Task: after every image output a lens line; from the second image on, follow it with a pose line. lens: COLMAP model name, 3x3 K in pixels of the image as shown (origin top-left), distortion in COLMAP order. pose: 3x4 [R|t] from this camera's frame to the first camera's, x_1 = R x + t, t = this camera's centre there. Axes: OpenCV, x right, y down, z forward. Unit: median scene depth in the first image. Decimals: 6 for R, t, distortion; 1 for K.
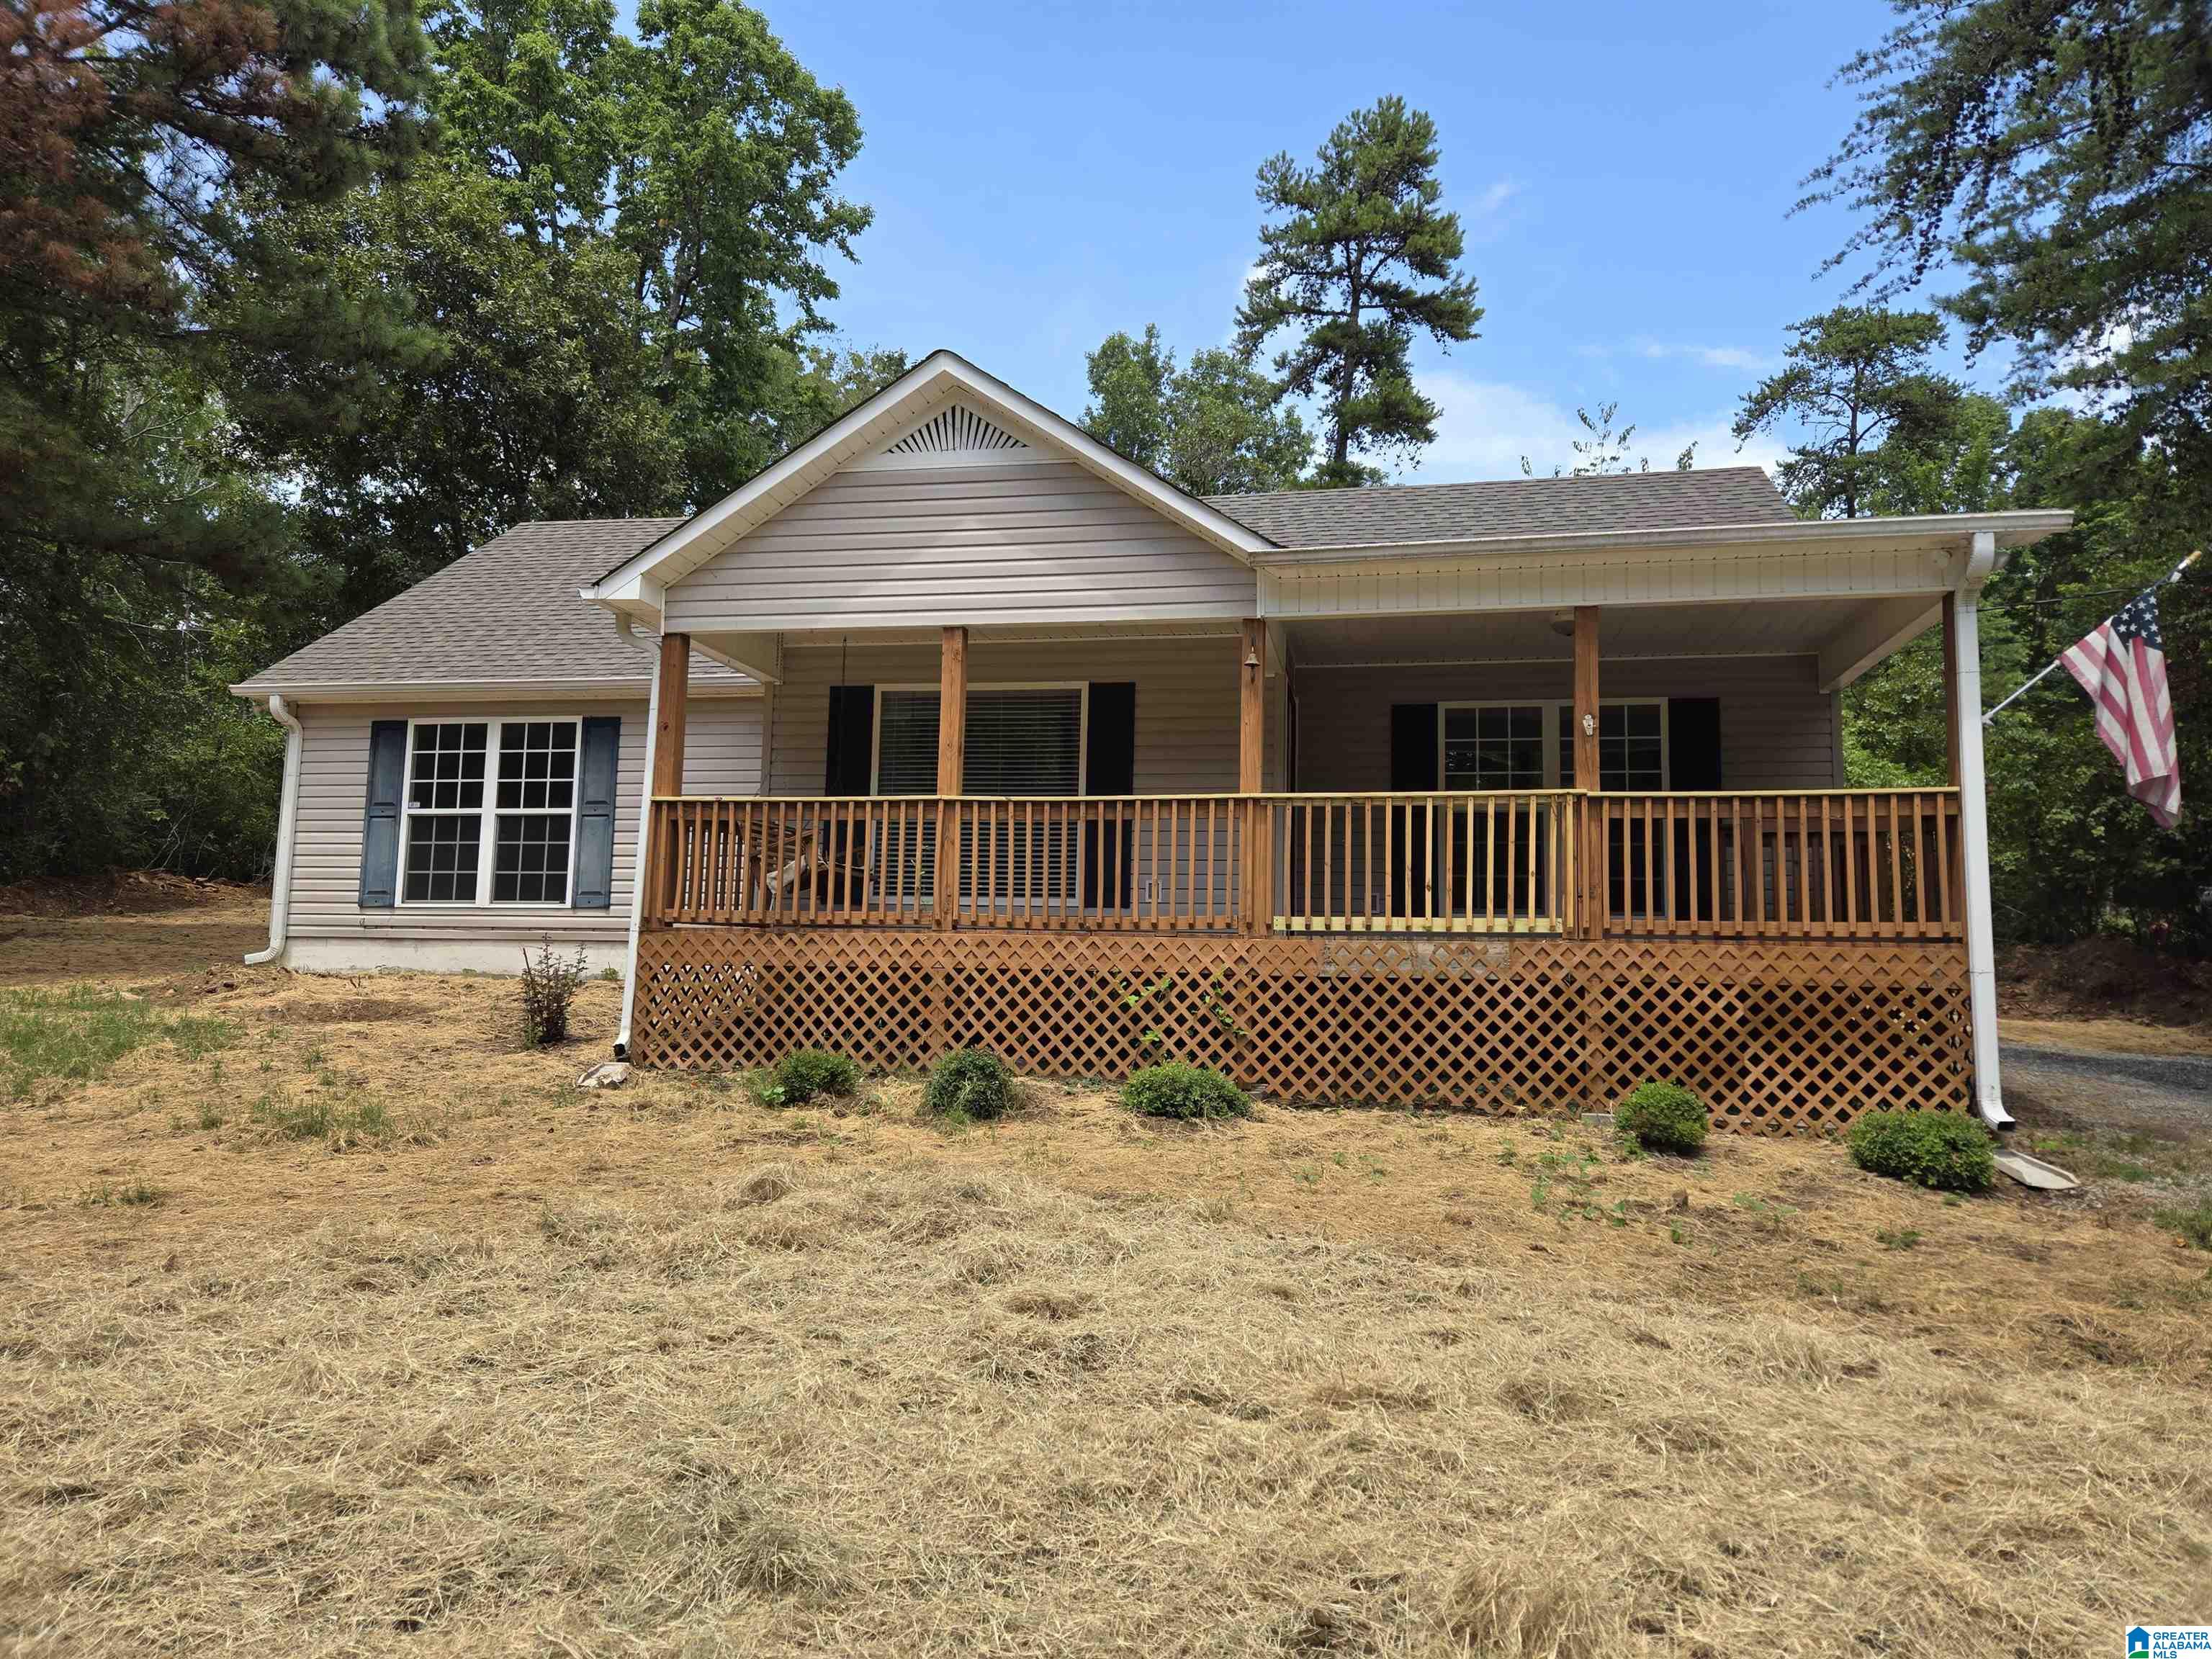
lens RADIAL K [[1439.0, 0, 1106.0], [0, 1439.0, 829.5], [0, 0, 1]] dist [0.064563, -0.056796]
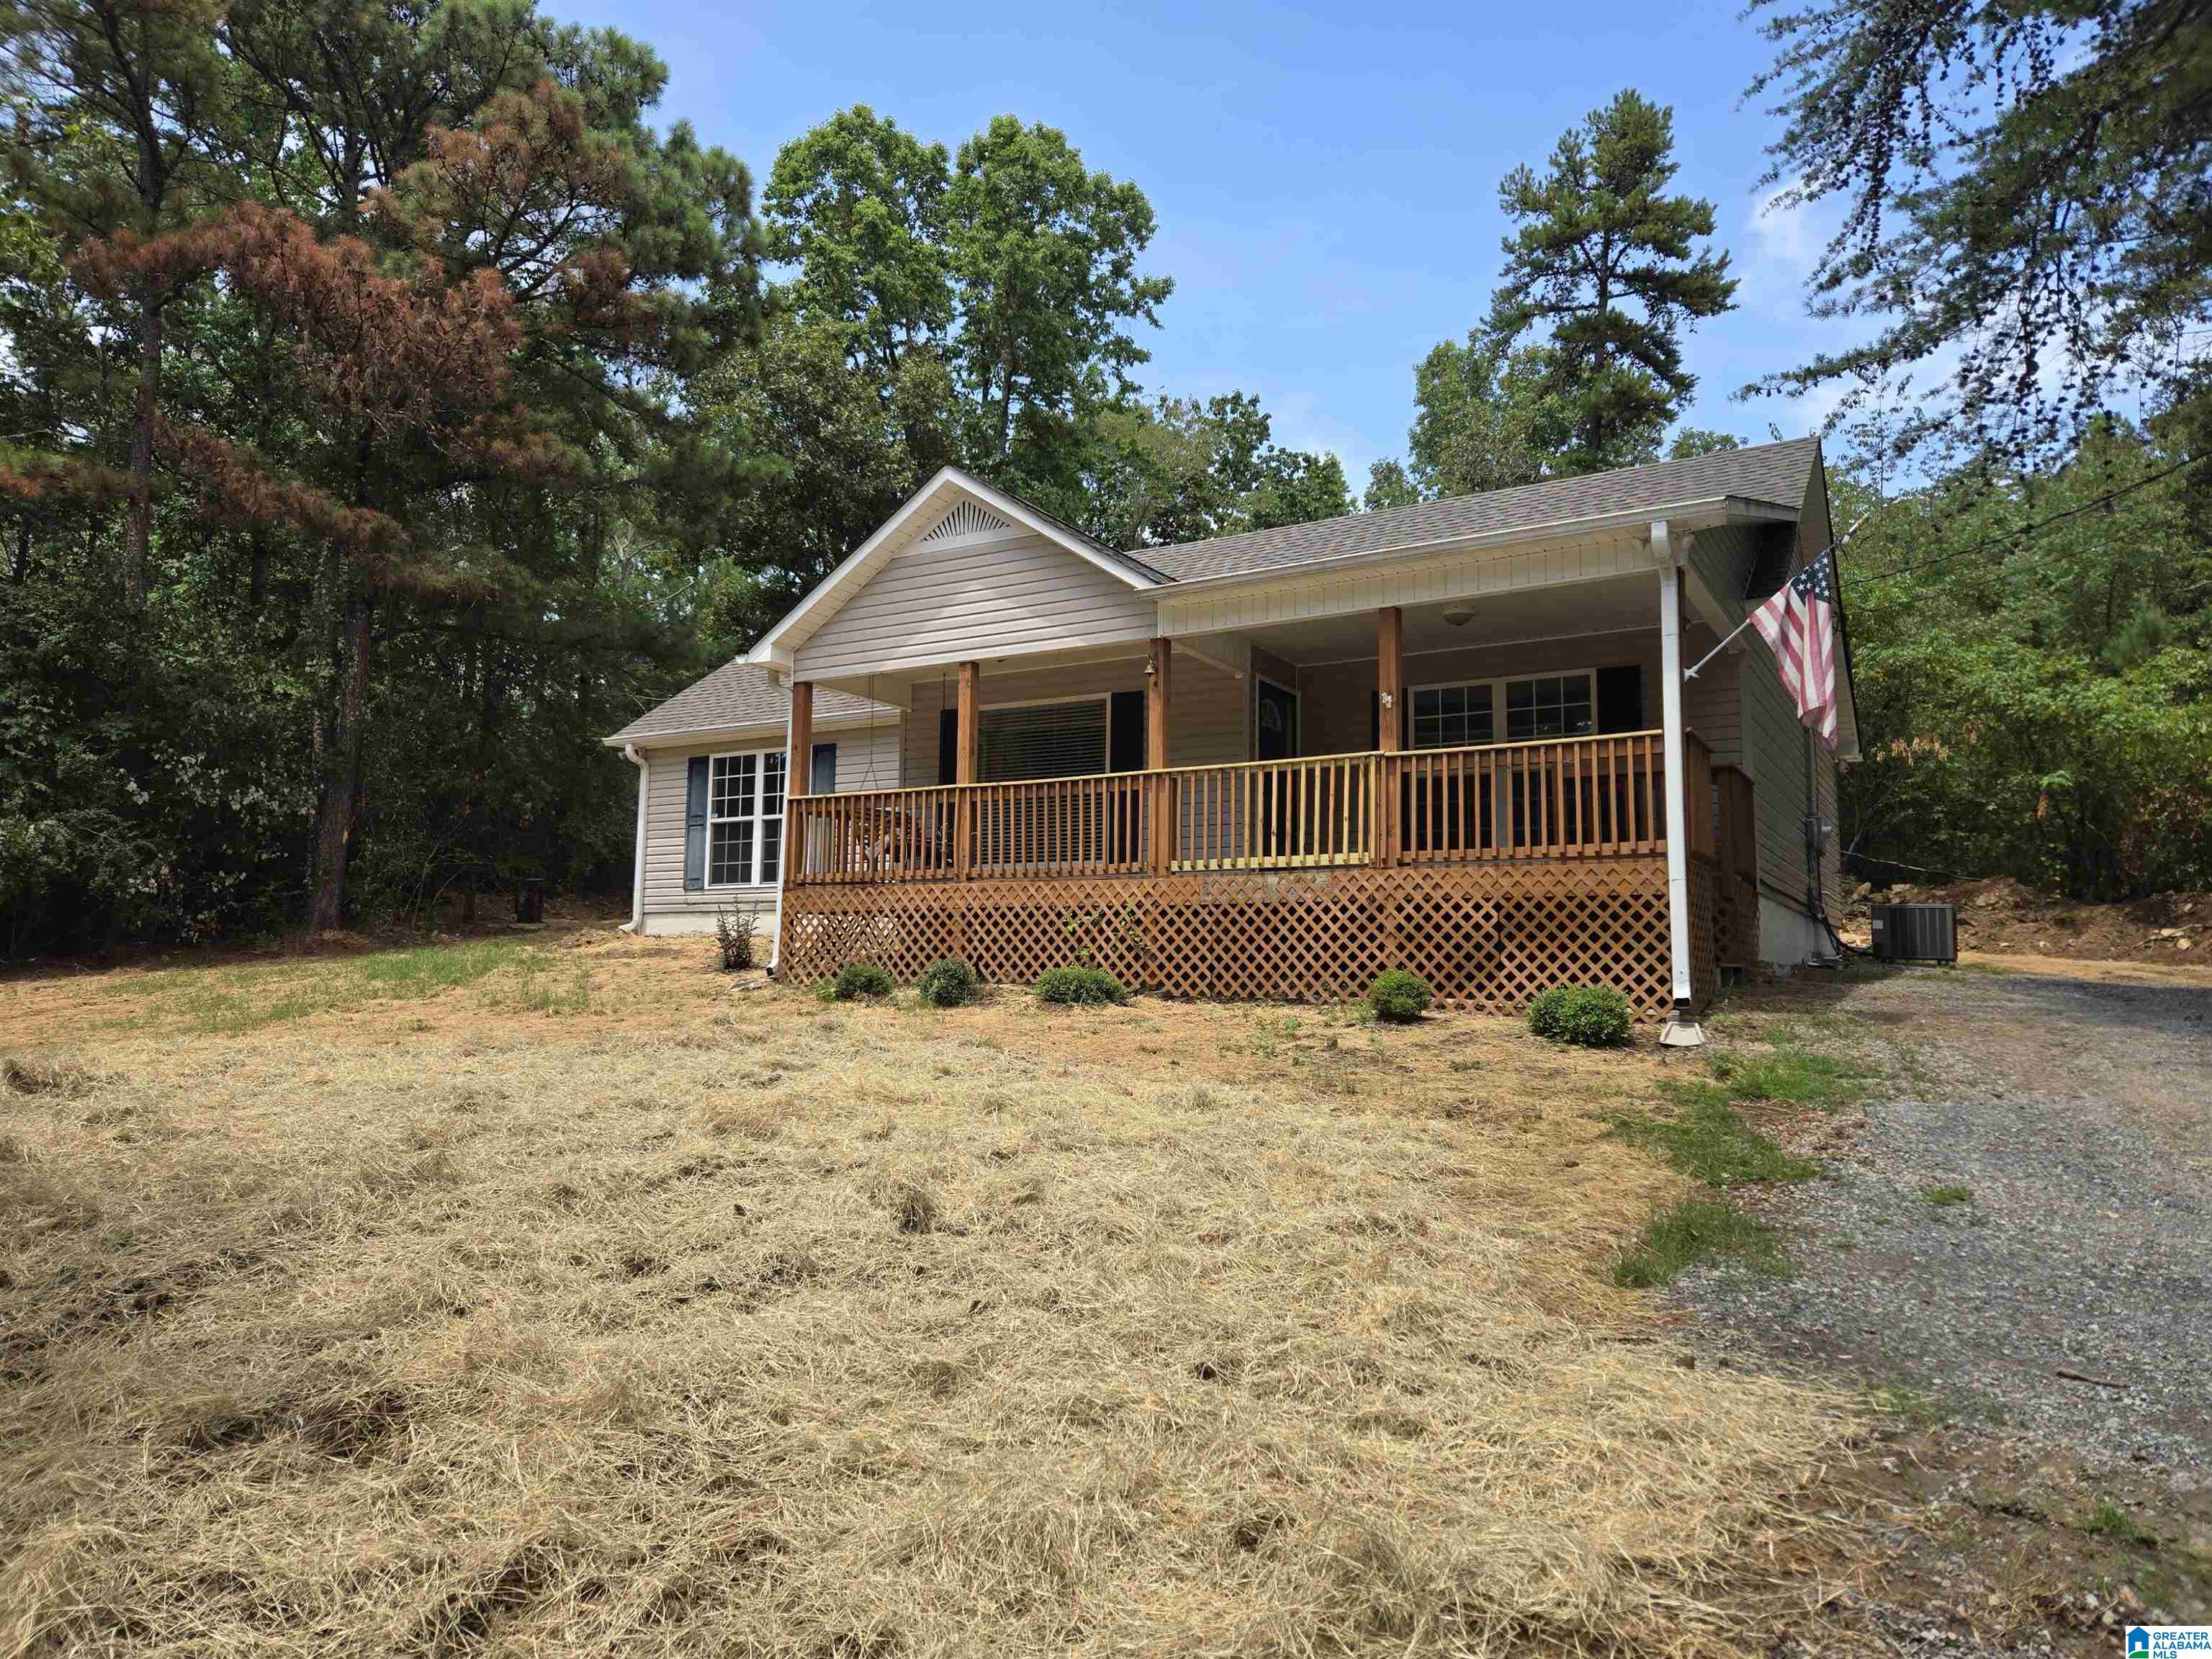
lens RADIAL K [[1439.0, 0, 1106.0], [0, 1439.0, 829.5], [0, 0, 1]] dist [0.064563, -0.056796]
pose [[0.944137, -0.044505, -0.326535, 0.478994], [0.042058, 0.999009, -0.014554, 0.046624], [0.326860, 0.000007, 0.945073, -0.267574]]
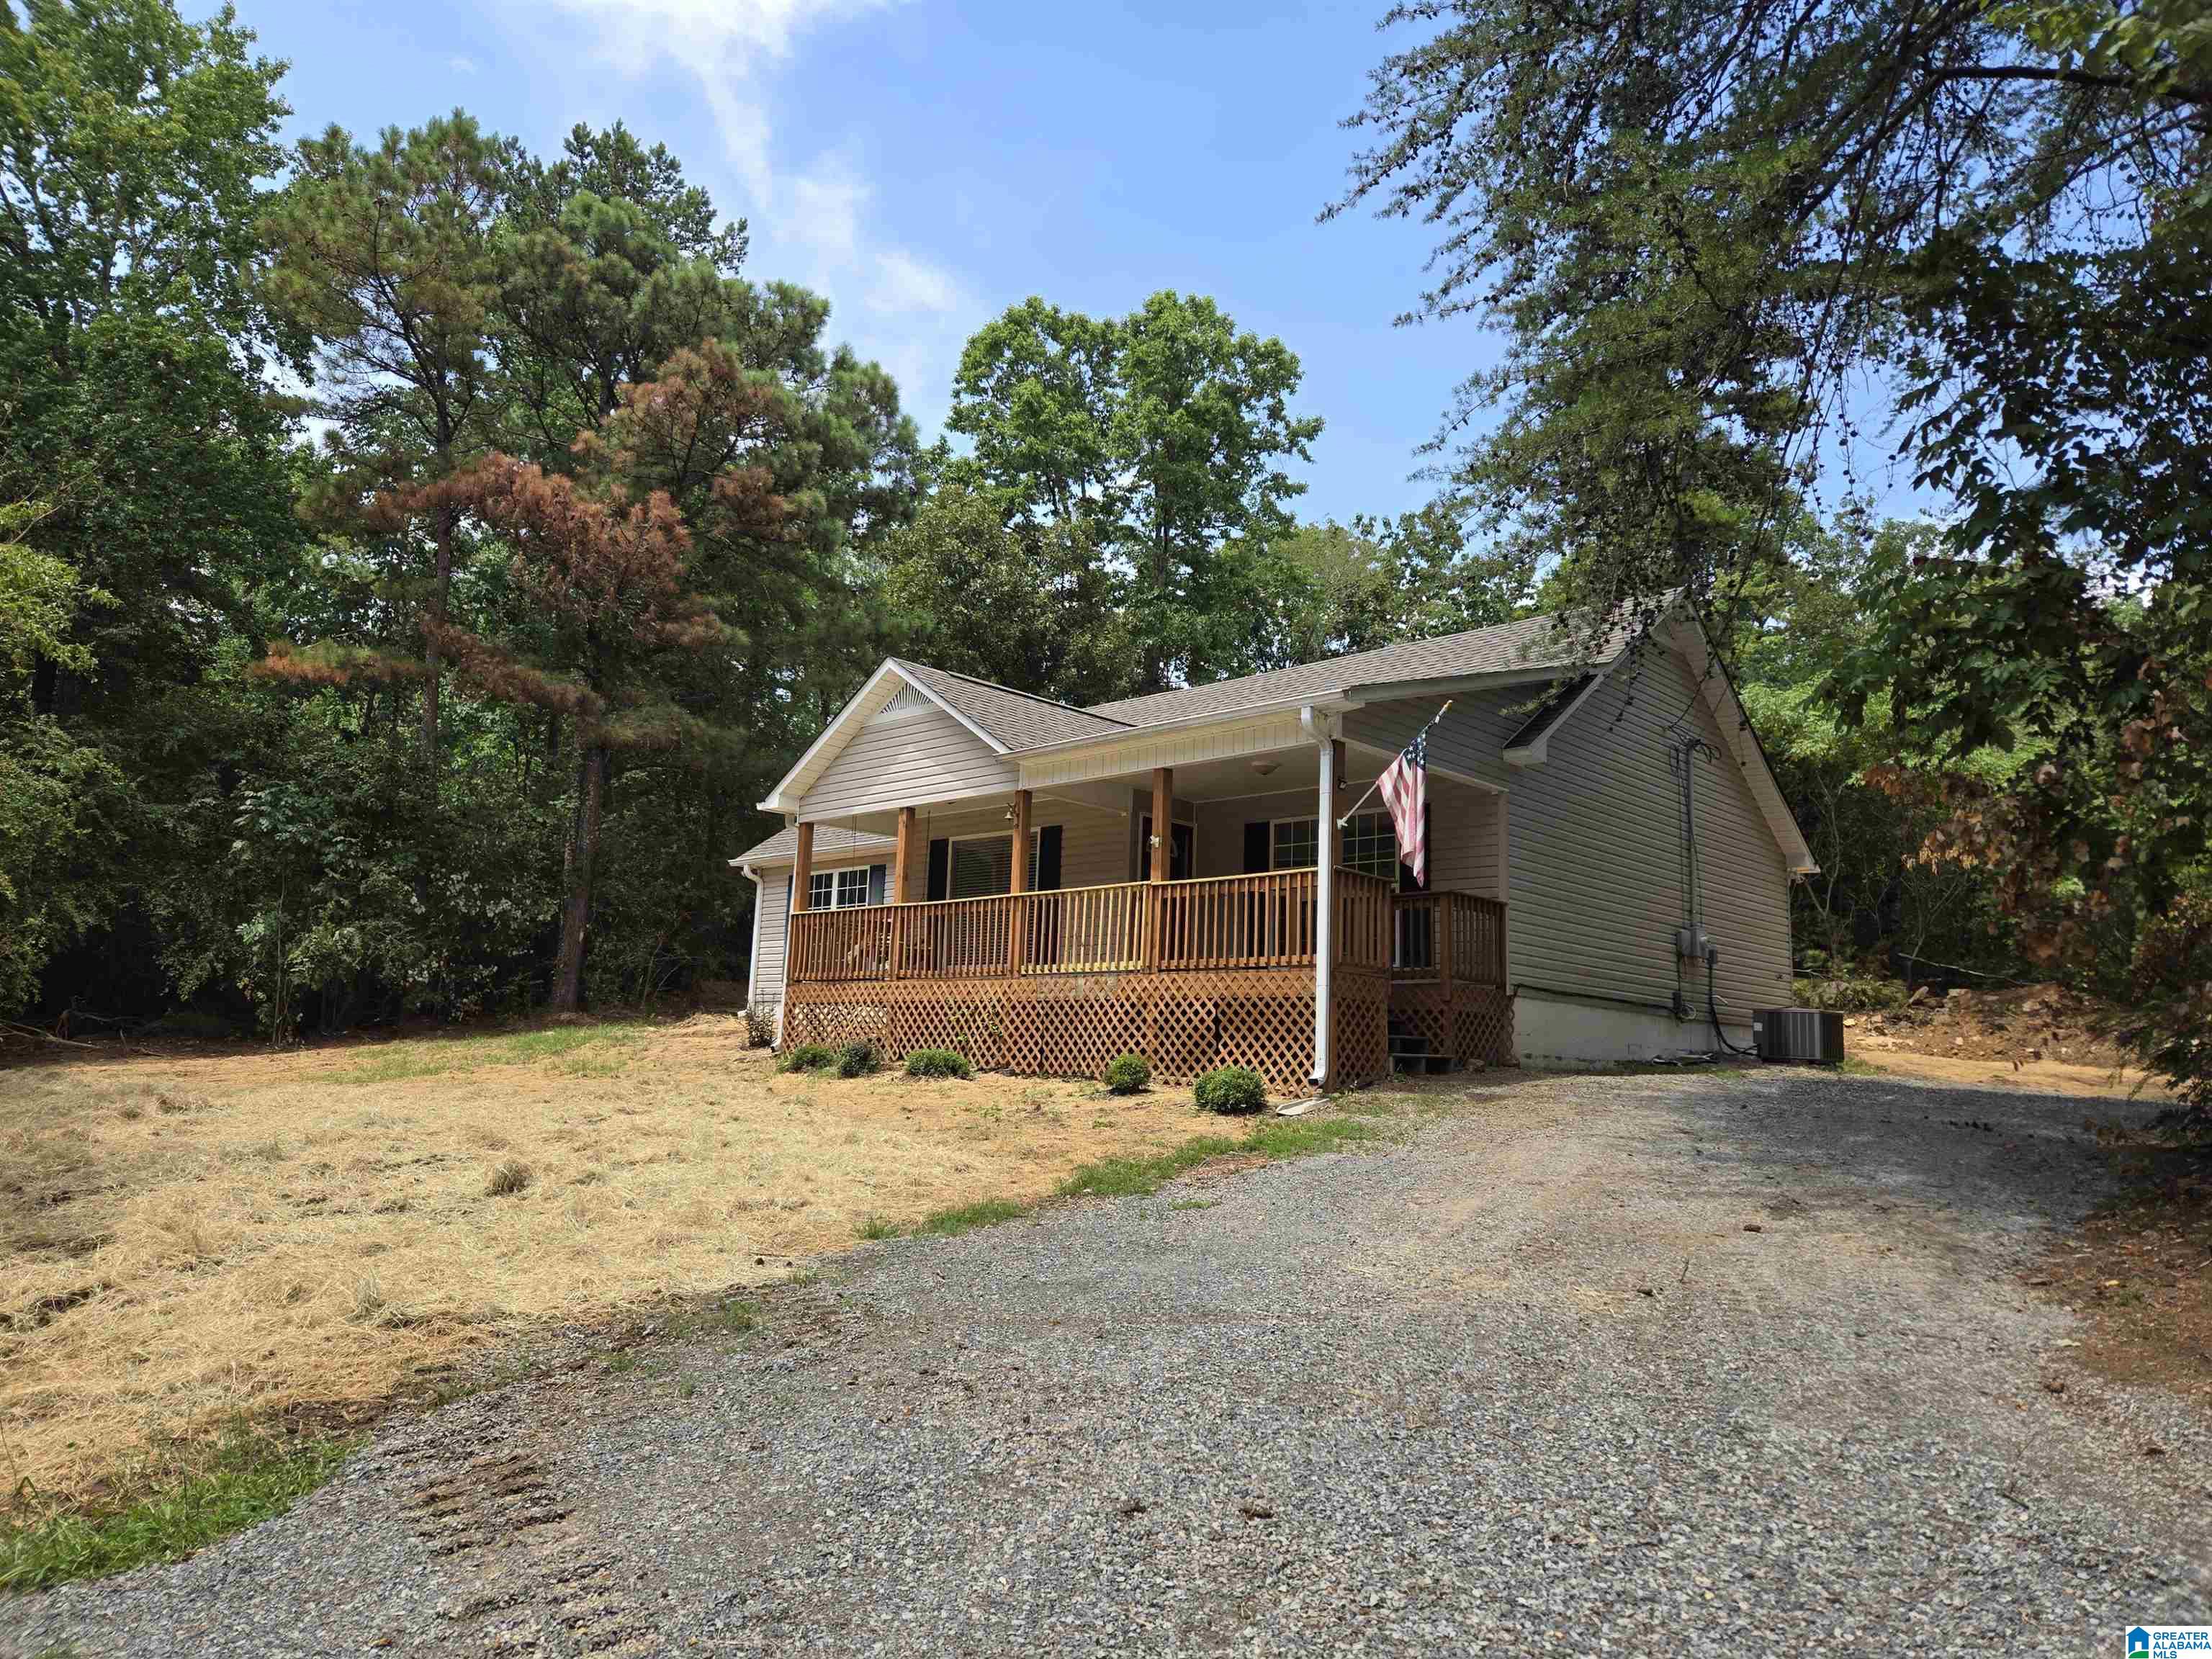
lens RADIAL K [[1444.2, 0, 1143.3], [0, 1444.2, 852.9], [0, 0, 1]] dist [0.066631, -0.057137]
pose [[0.854164, -0.069248, -0.515372, 1.087610], [0.040230, 0.996923, -0.067275, 0.046396], [0.518445, 0.036730, 0.854322, -0.369764]]
